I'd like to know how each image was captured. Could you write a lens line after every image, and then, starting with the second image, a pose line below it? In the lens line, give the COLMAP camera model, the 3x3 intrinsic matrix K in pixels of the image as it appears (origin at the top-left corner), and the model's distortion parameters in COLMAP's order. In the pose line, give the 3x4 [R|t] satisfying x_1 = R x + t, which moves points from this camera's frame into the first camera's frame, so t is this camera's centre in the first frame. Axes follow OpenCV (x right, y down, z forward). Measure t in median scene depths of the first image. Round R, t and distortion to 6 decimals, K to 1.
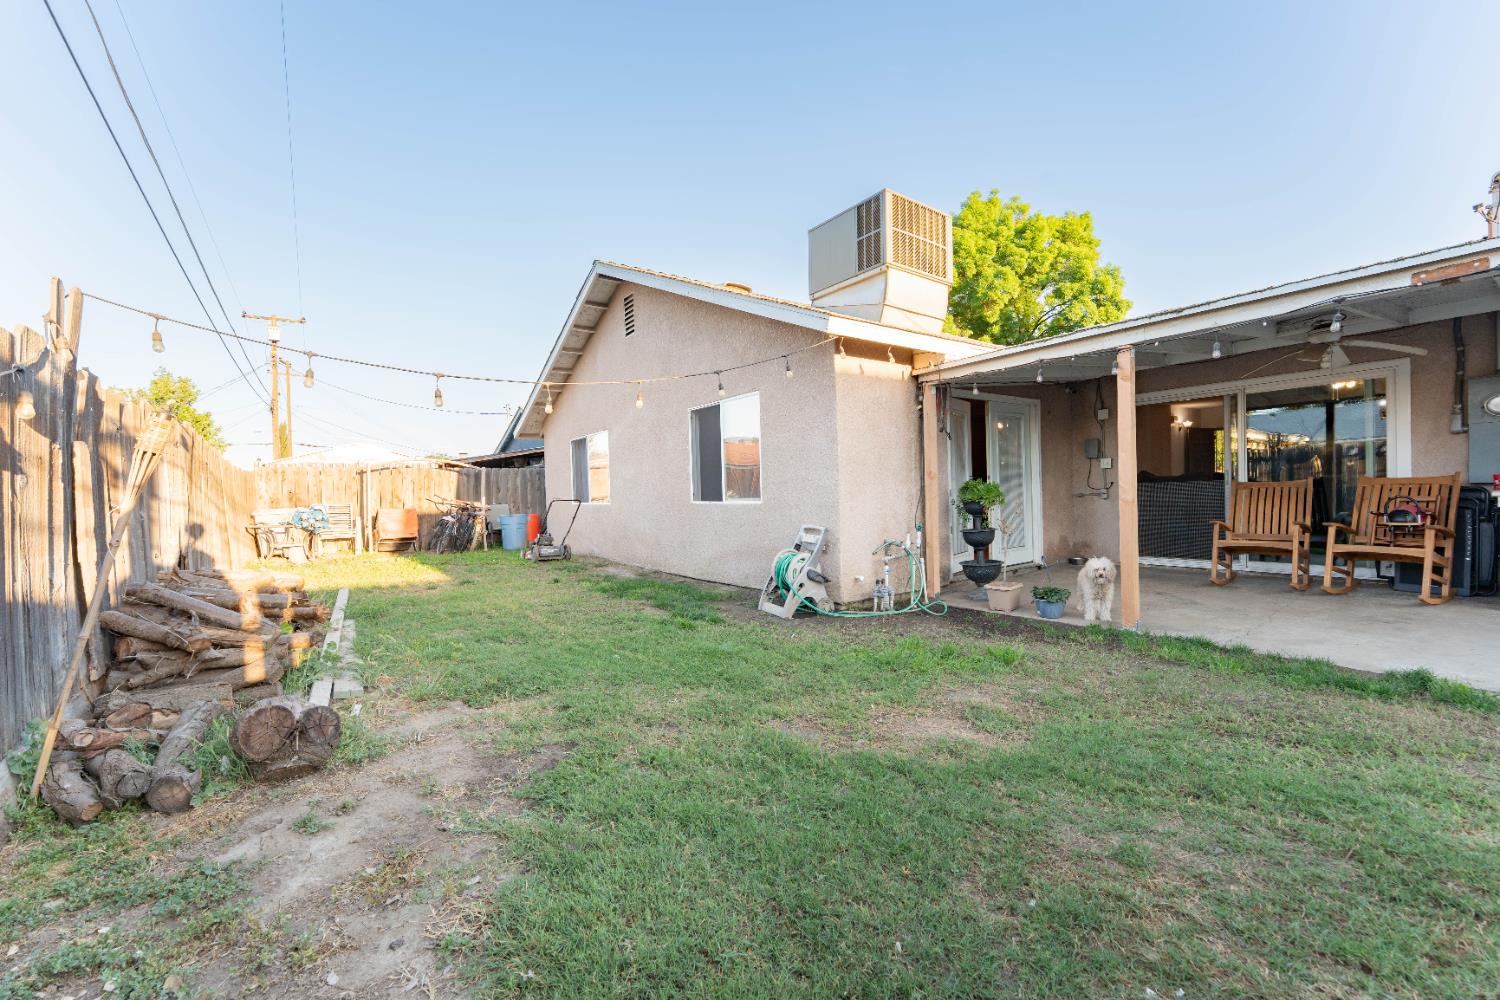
lens RADIAL K [[598.4, 0, 749.5], [0, 598.4, 502.1], [0, 0, 1]] dist [-0.004234, 0.001227]
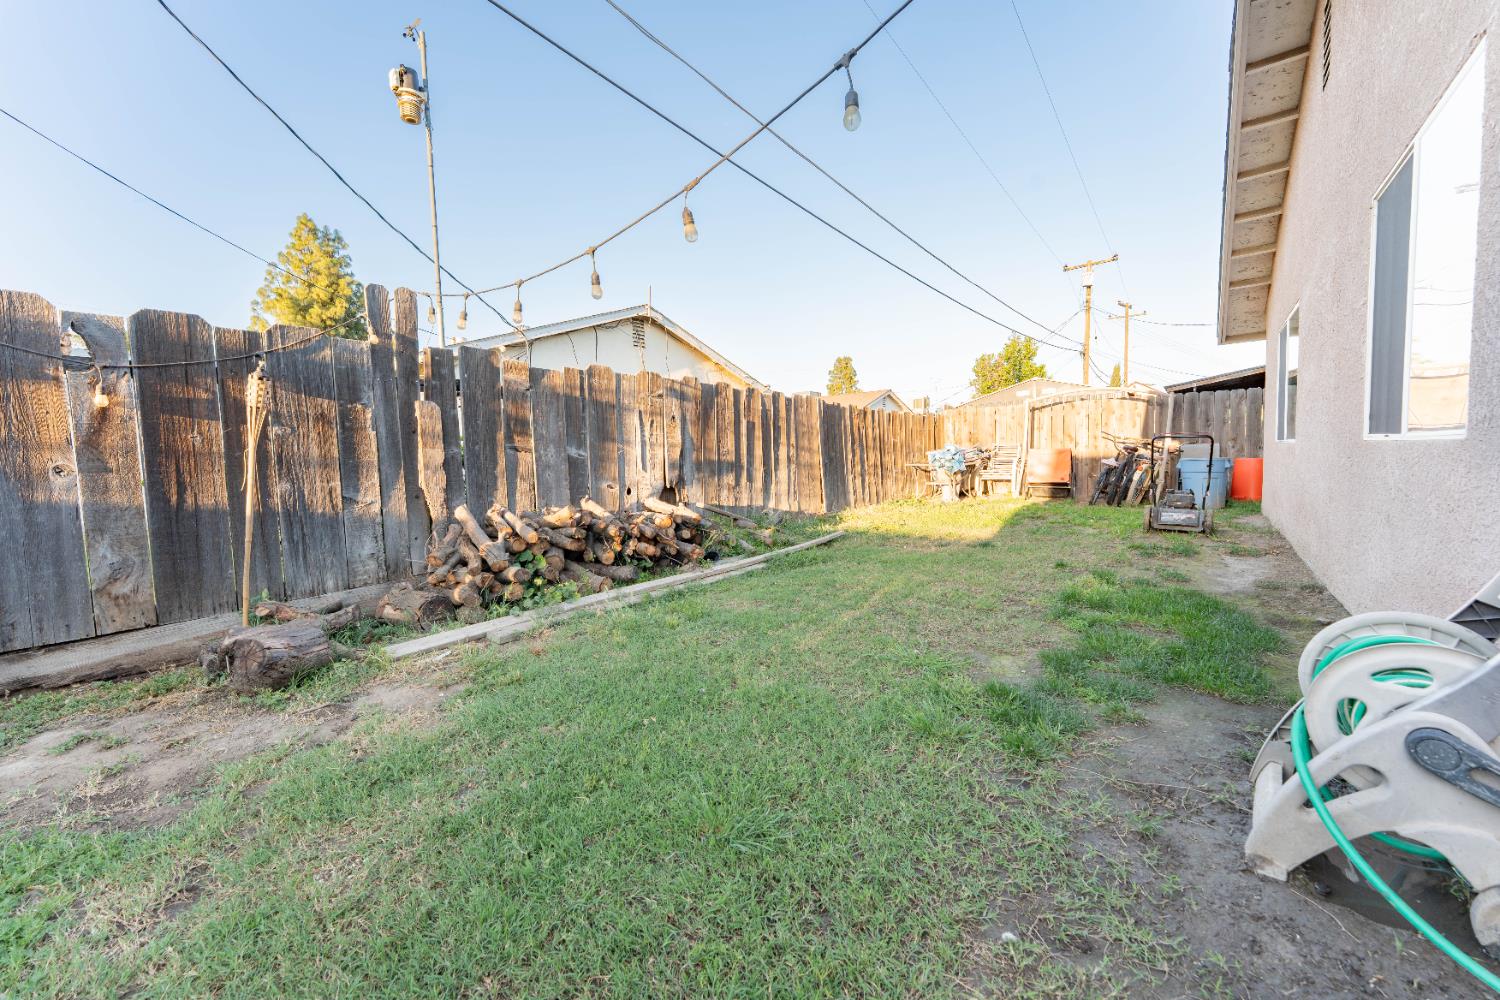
lens RADIAL K [[598.4, 0, 746.1], [0, 598.4, 495.5], [0, 0, 1]] dist [-0.004234, 0.001227]
pose [[0.305267, 0.079166, -0.948970, 0.105369], [0.005658, 0.996370, 0.084940, 0.002025], [0.952250, -0.031299, 0.303711, 0.314478]]
